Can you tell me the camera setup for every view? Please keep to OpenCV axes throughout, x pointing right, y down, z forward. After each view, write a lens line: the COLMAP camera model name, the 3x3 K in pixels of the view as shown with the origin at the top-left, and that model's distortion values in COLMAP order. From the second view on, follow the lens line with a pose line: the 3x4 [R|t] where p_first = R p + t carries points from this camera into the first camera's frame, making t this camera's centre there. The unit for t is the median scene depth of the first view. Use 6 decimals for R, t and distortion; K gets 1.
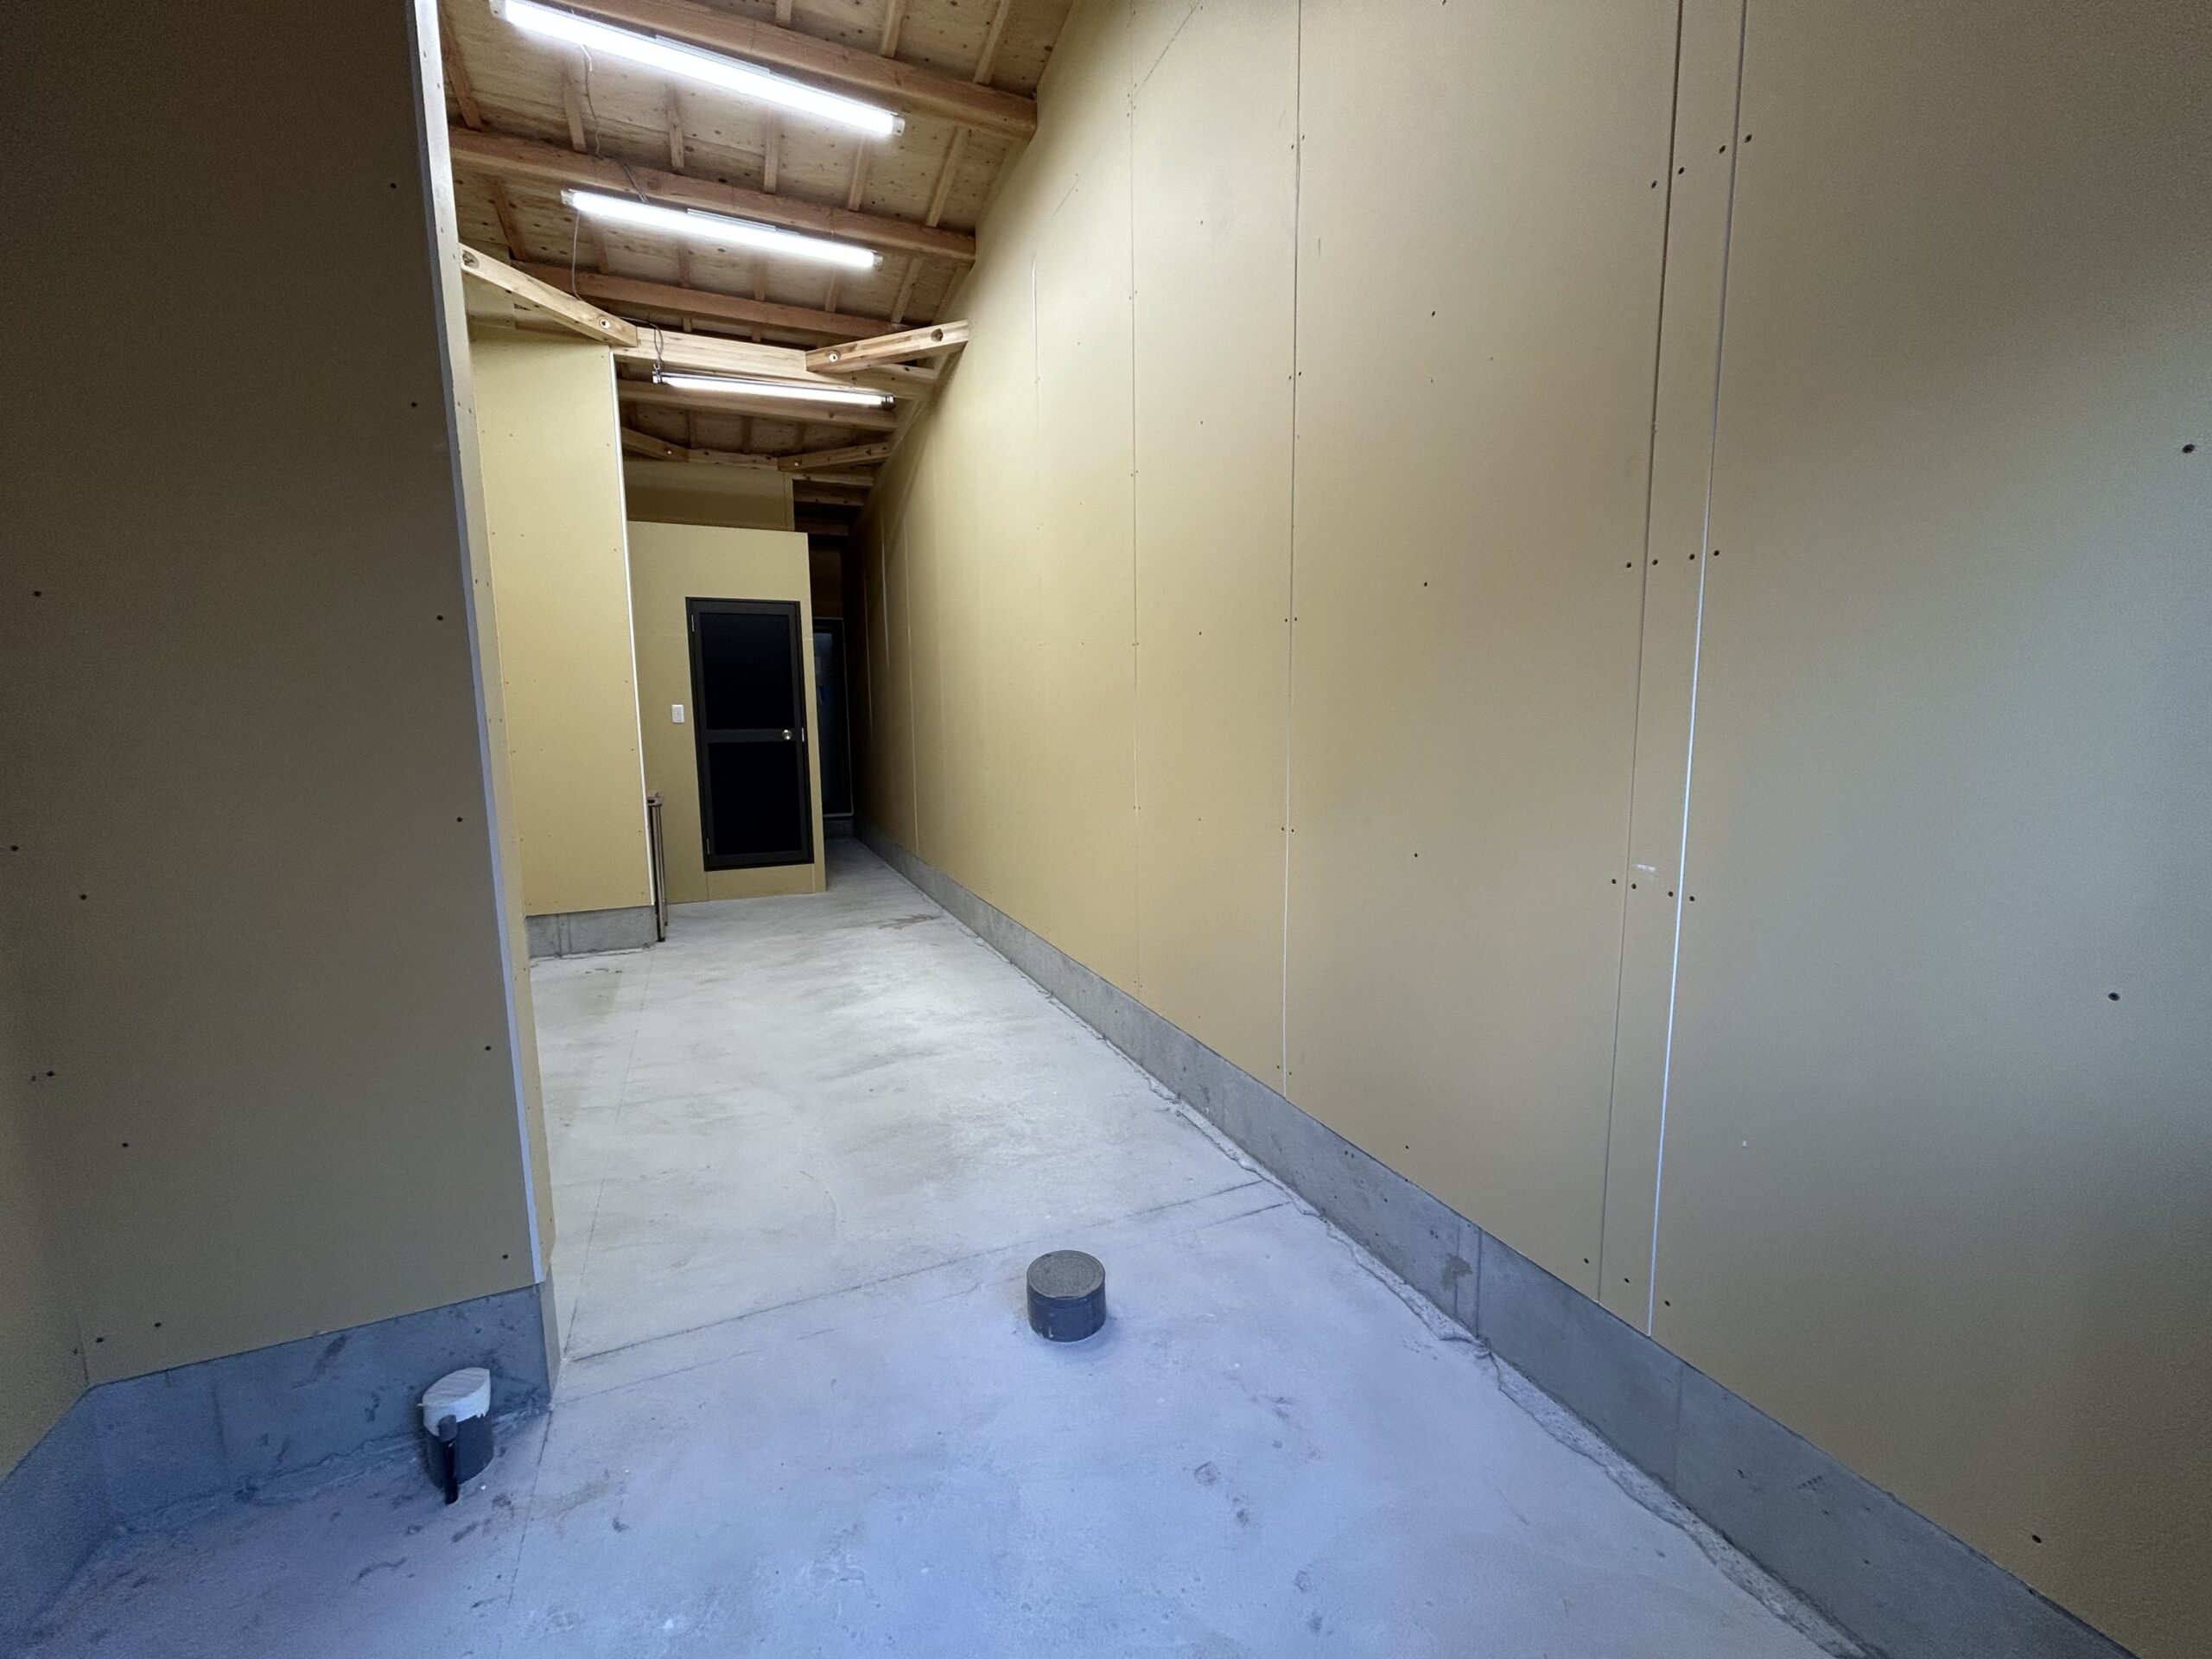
lens RADIAL K [[884.3, 0, 1103.0], [0, 884.3, 829.1], [0, 0, 1]] dist [-0.008135, 0.002685]
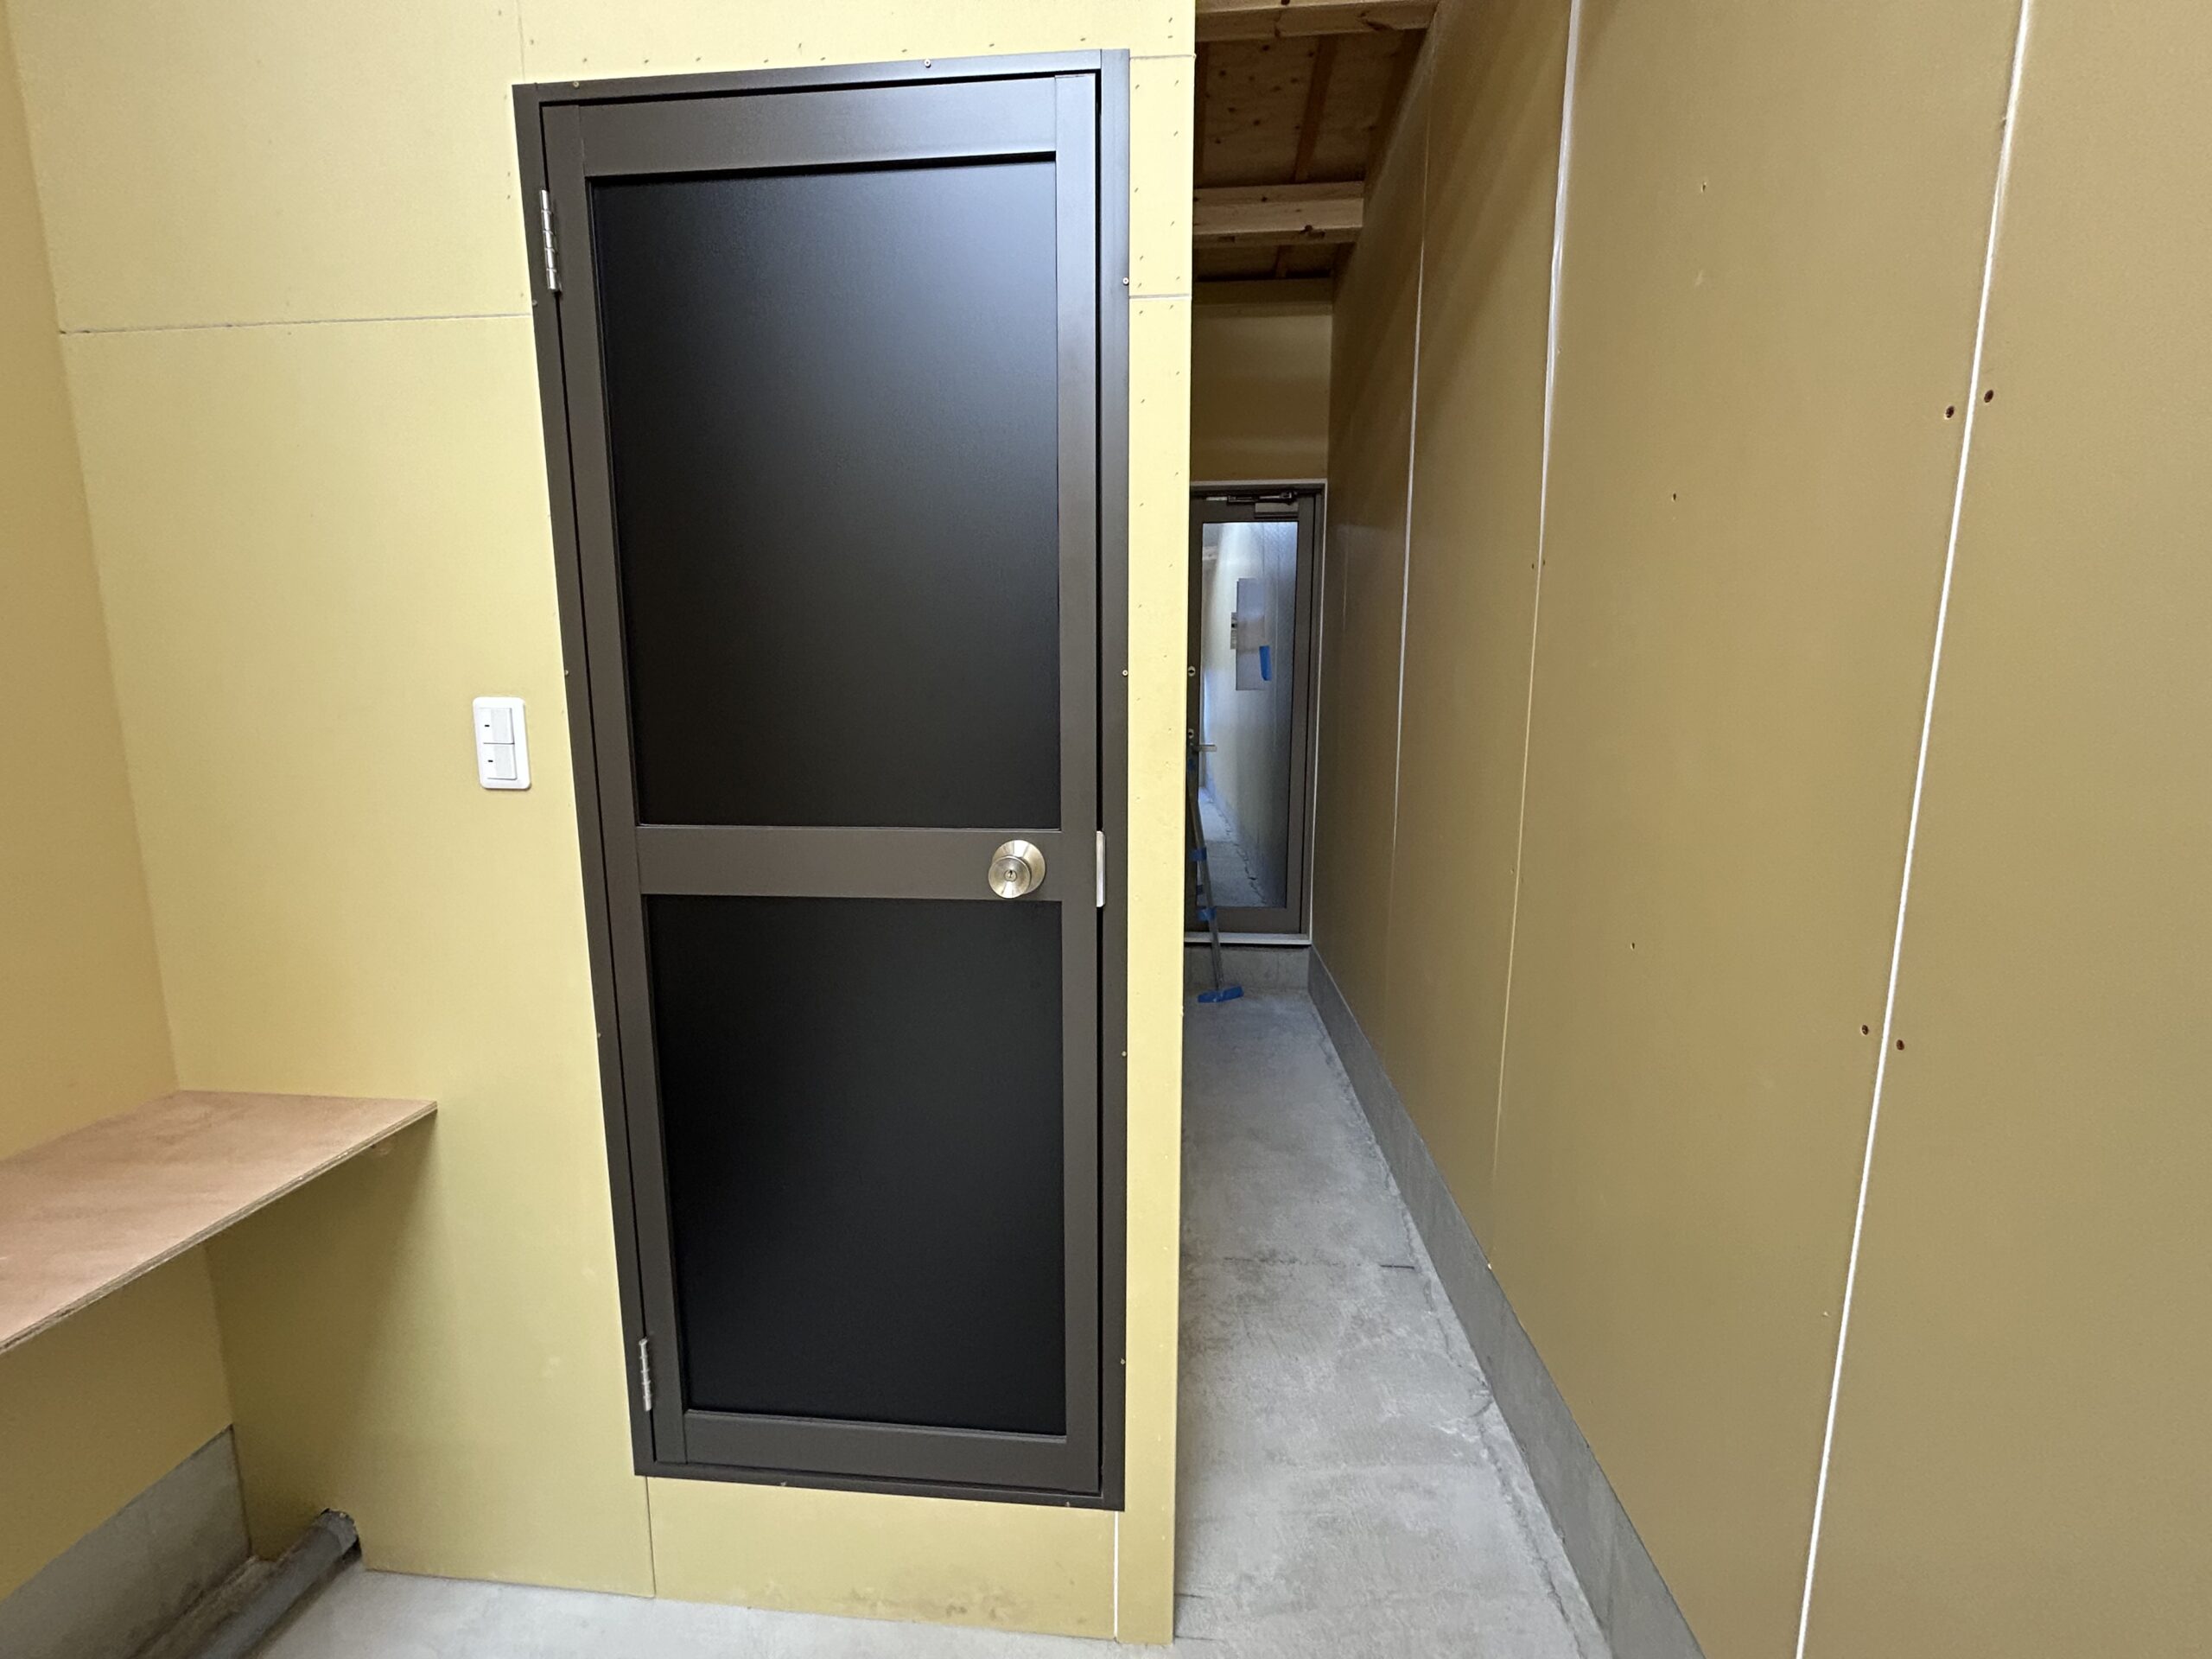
lens RADIAL K [[884.3, 0, 1103.0], [0, 884.3, 829.1], [0, 0, 1]] dist [-0.008135, 0.002685]
pose [[0.878939, 0.085204, -0.469261, -0.345675], [-0.074060, 0.996361, 0.042194, -0.165357], [0.471148, -0.002332, 0.882051, 1.132758]]
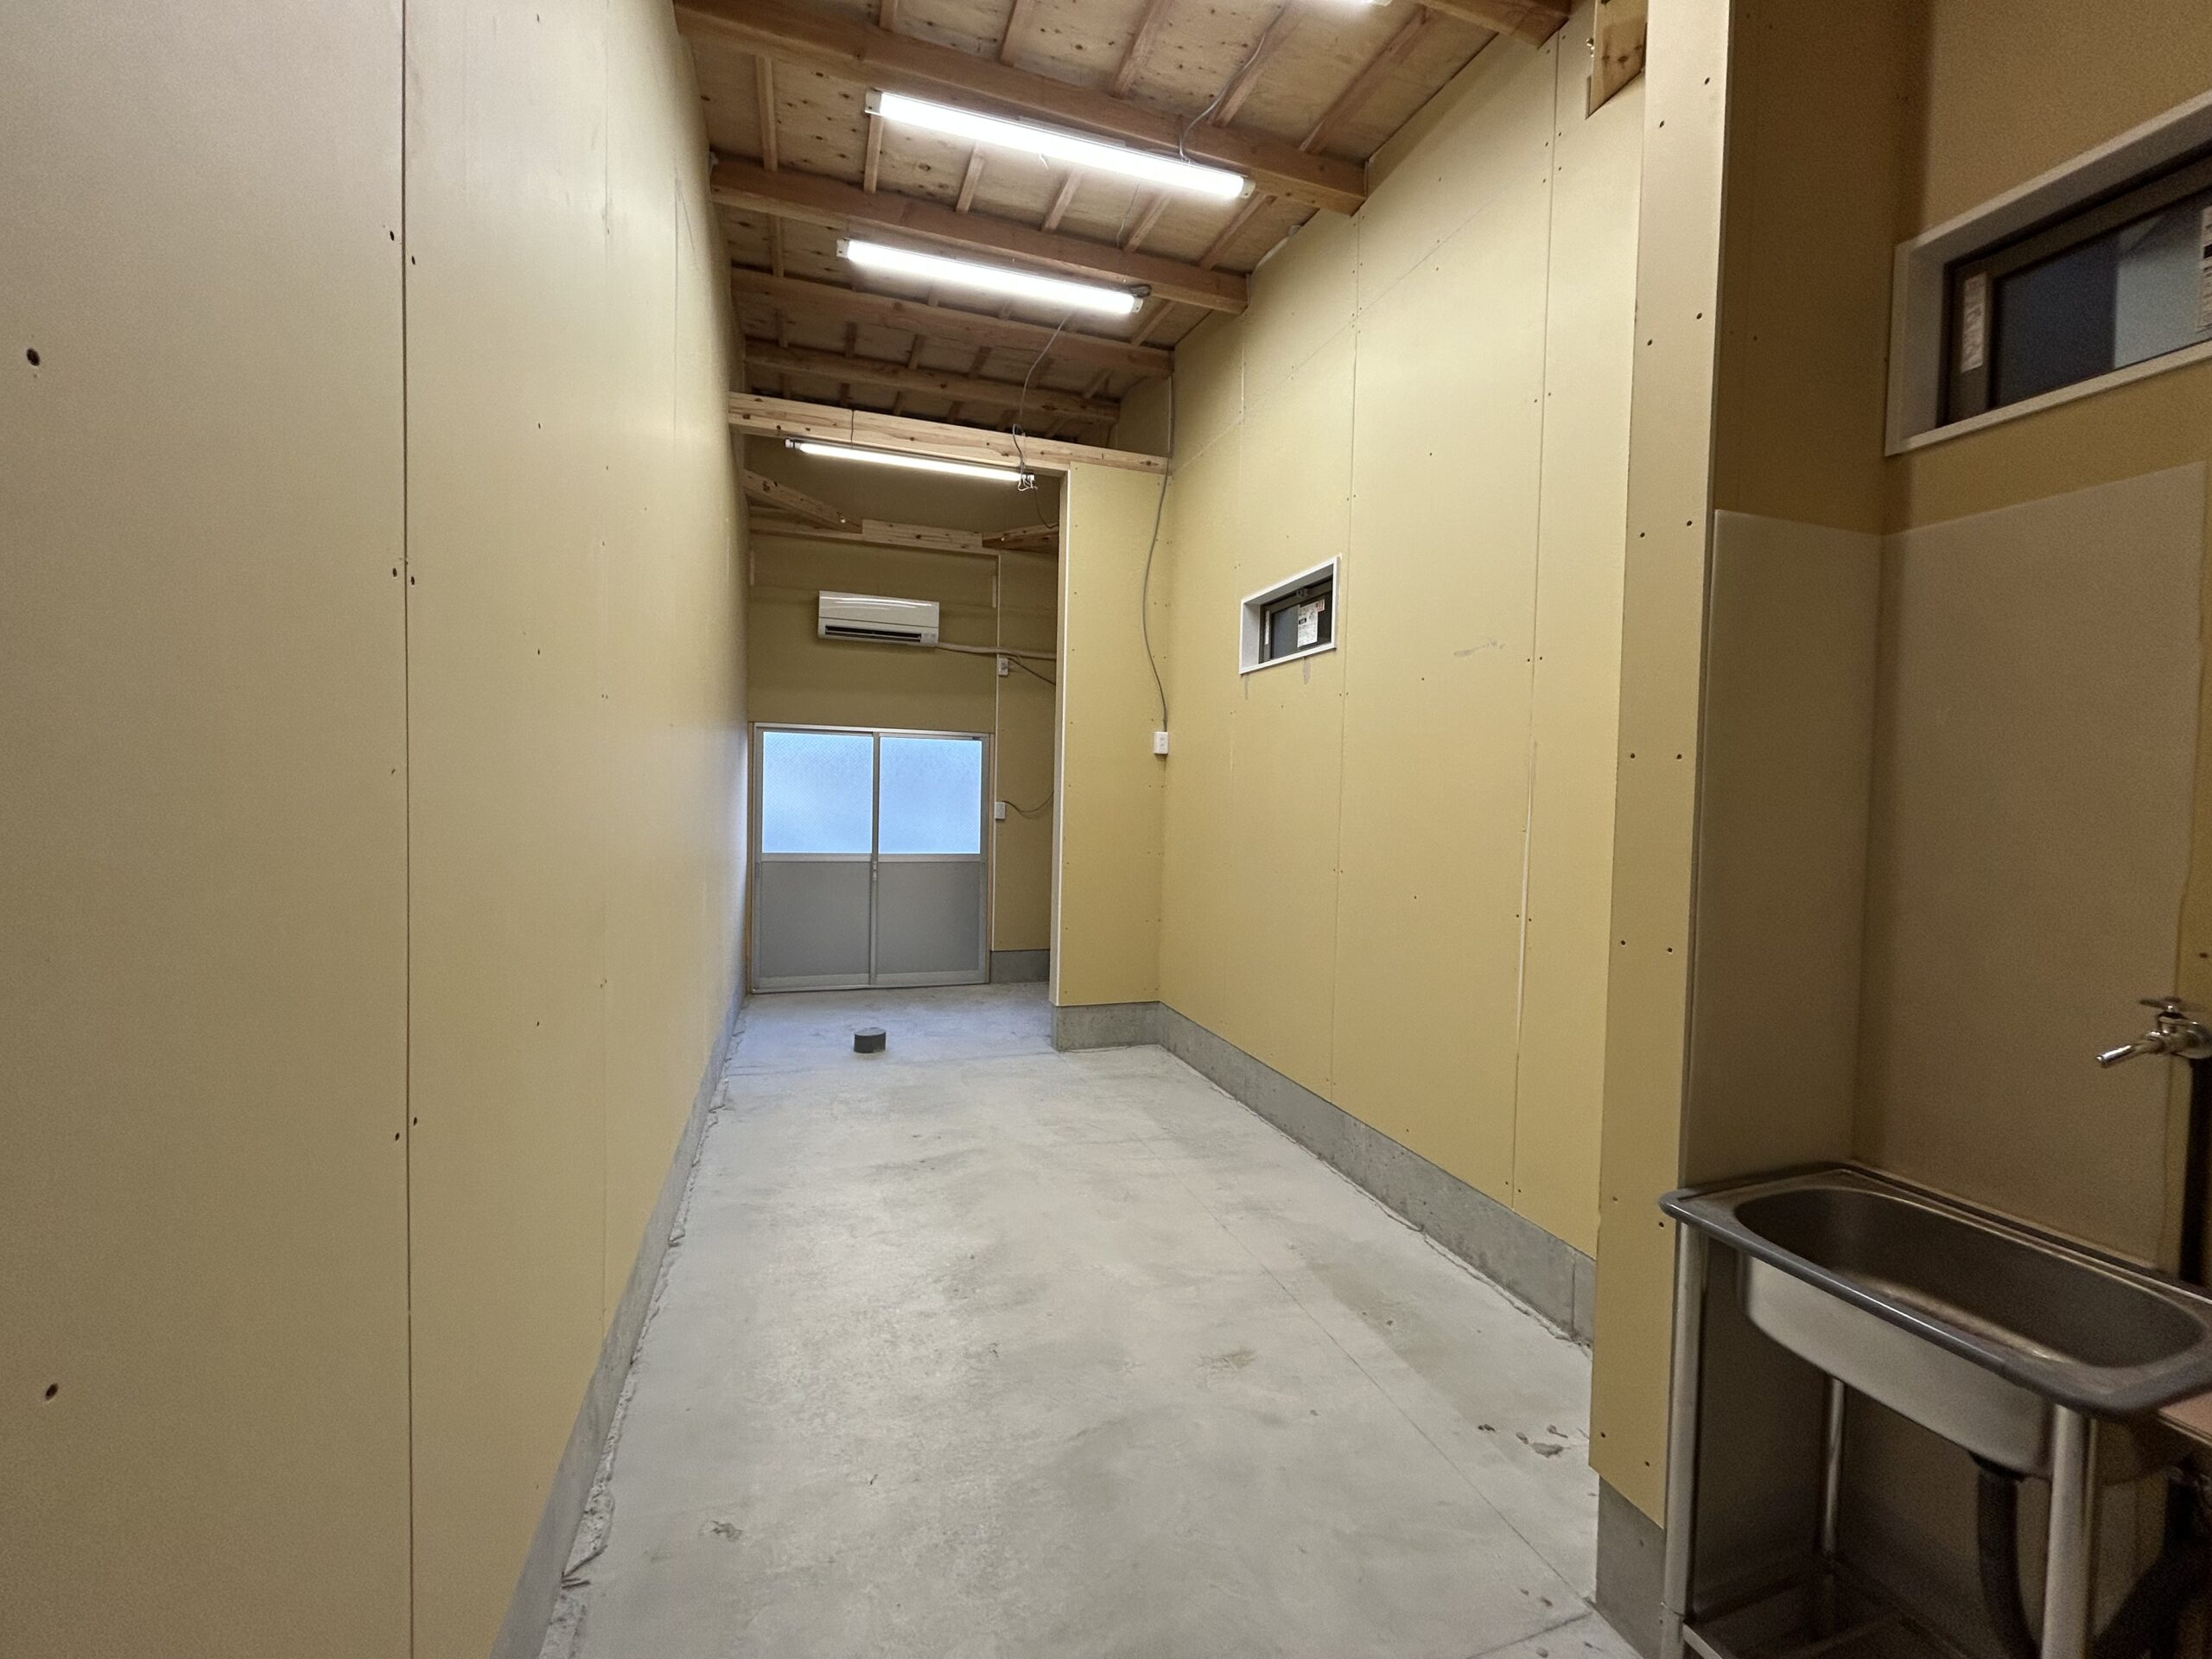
lens RADIAL K [[884.3, 0, 1103.0], [0, 884.3, 829.1], [0, 0, 1]] dist [-0.008135, 0.002685]
pose [[-0.995527, -0.013151, 0.093555, -0.375370], [0.001843, 0.987373, 0.158403, -0.192692], [-0.094457, 0.157867, -0.982932, 1.330683]]
